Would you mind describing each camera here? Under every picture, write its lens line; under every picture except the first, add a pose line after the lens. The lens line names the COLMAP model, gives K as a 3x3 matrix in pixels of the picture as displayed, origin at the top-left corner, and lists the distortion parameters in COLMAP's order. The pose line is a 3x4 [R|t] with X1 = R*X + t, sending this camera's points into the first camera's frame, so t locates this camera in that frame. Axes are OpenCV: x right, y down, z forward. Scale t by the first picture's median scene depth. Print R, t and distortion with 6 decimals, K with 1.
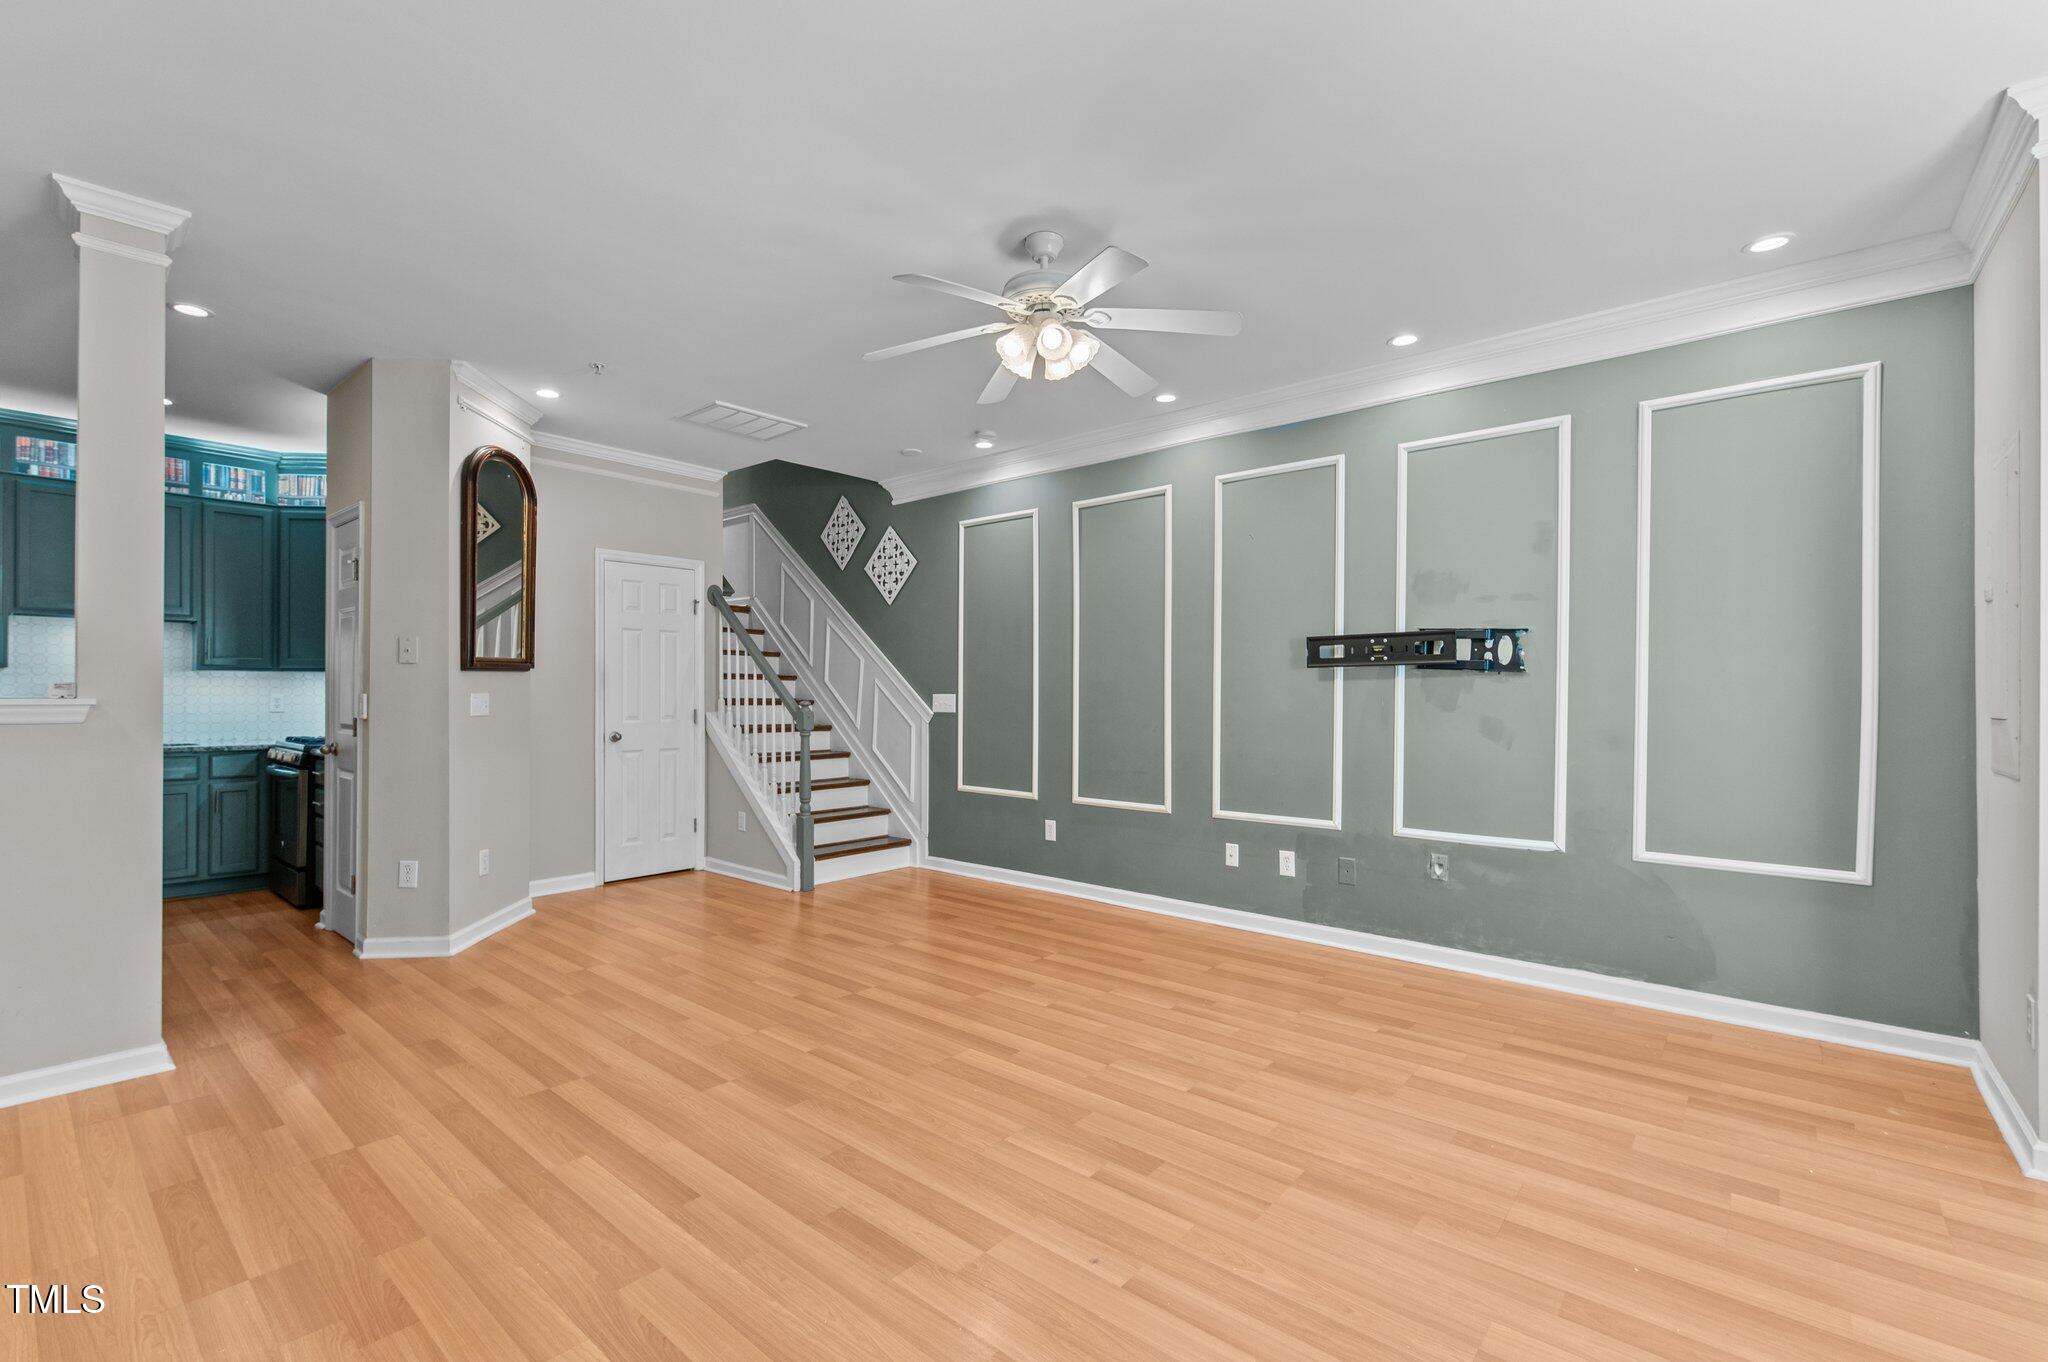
lens RADIAL K [[879.8, 0, 1017.4], [0, 879.8, 689.1], [0, 0, 1]] dist [0.000839, 0.000229]
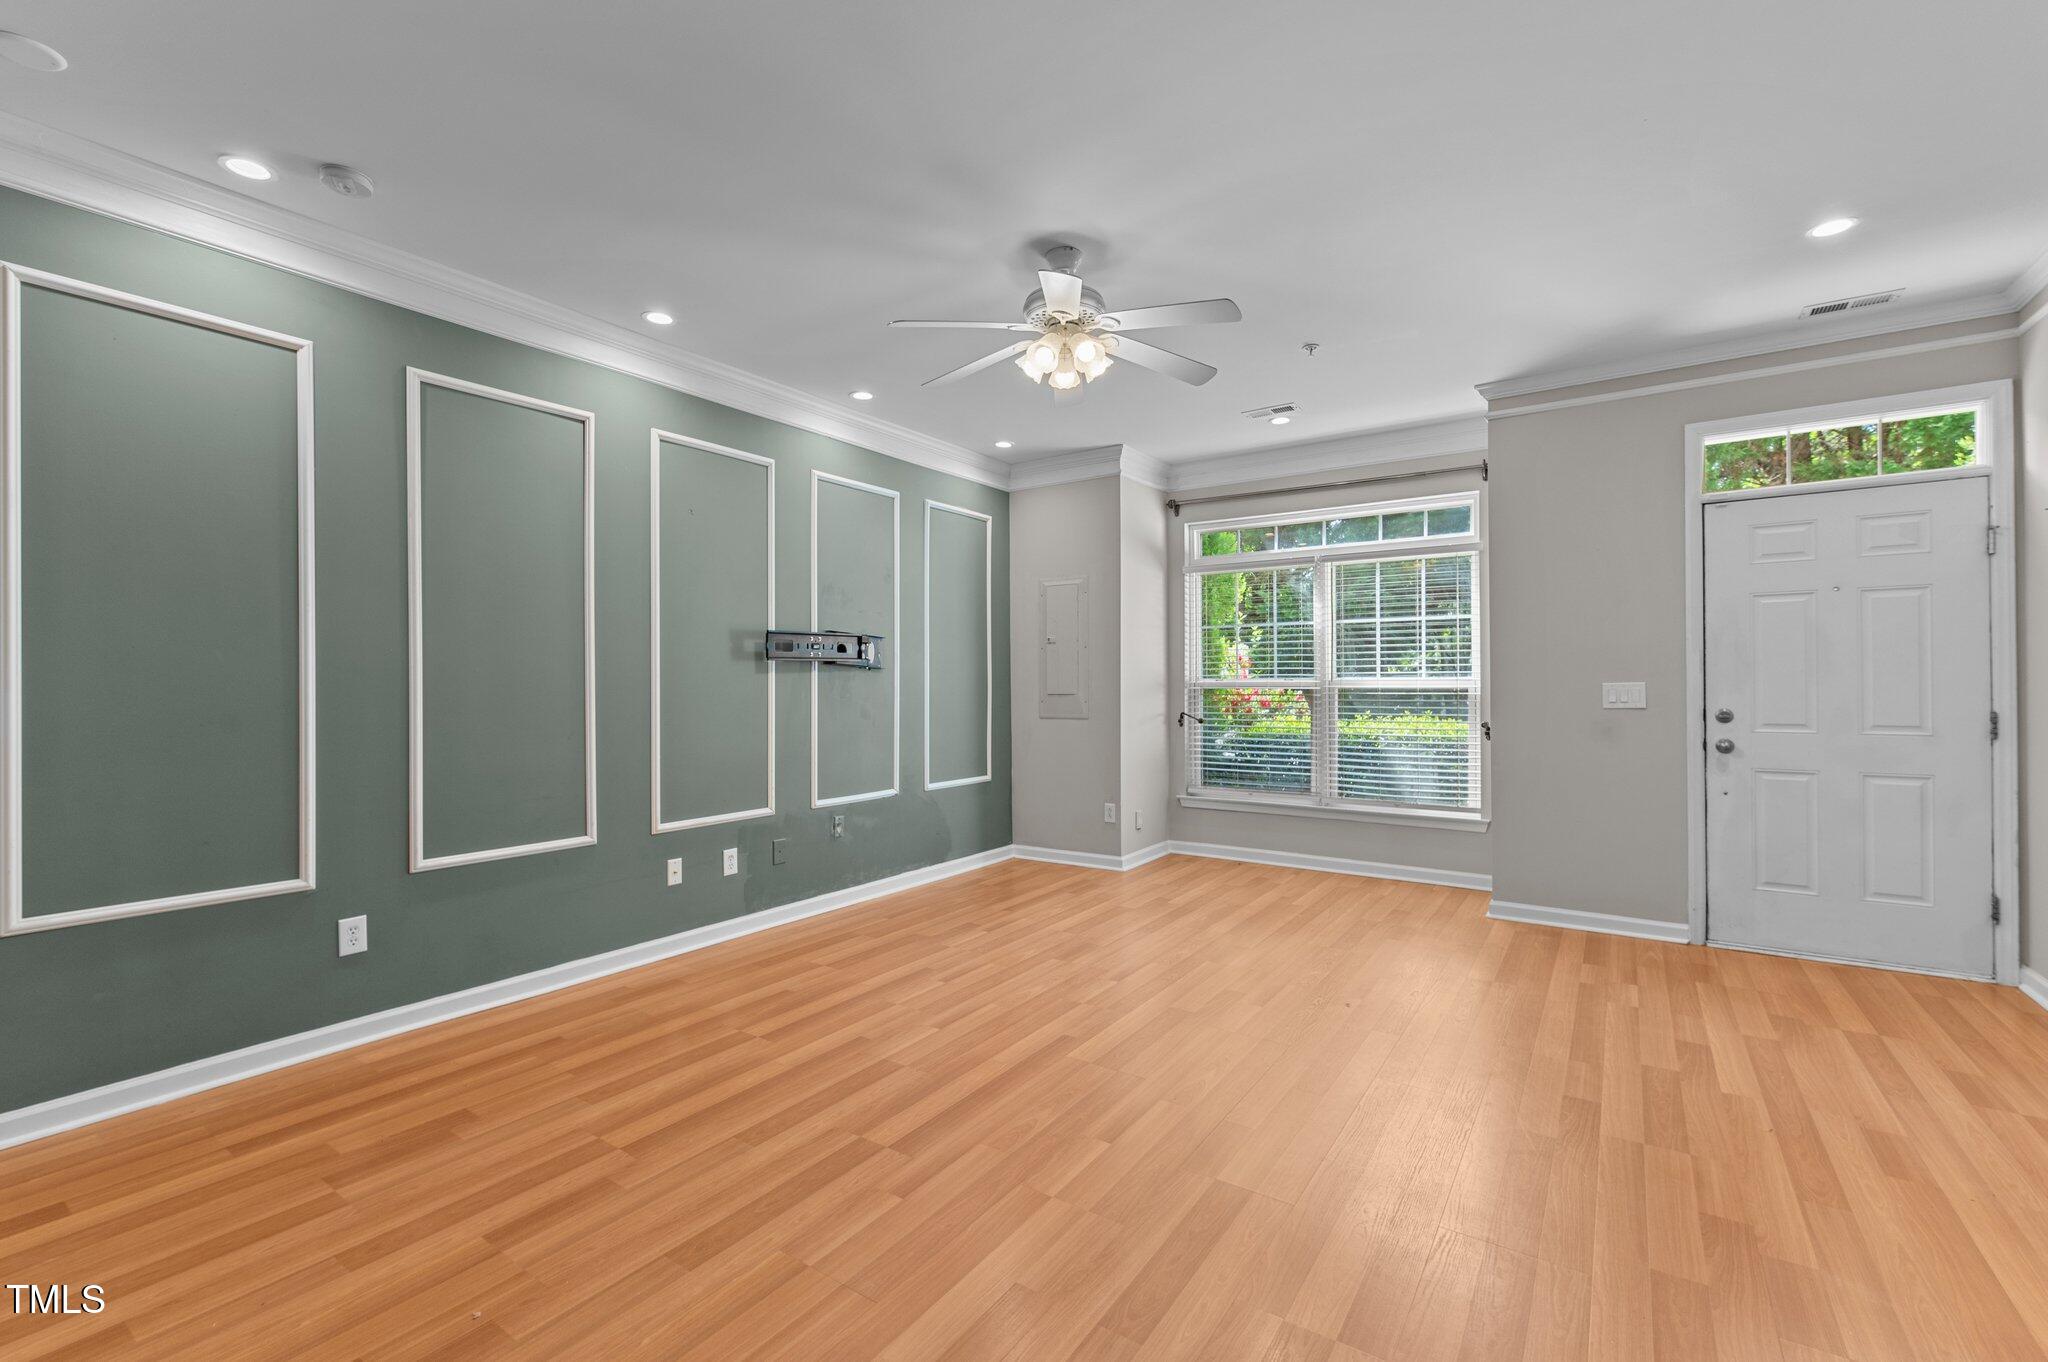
lens RADIAL K [[879.8, 0, 1009.6], [0, 879.8, 683.5], [0, 0, 1]] dist [0.000839, 0.000229]
pose [[-0.097610, -0.002498, 0.995222, -0.787329], [-0.000261, 0.999997, 0.002485, -0.000253], [-0.995225, -0.000017, -0.097610, 0.908185]]
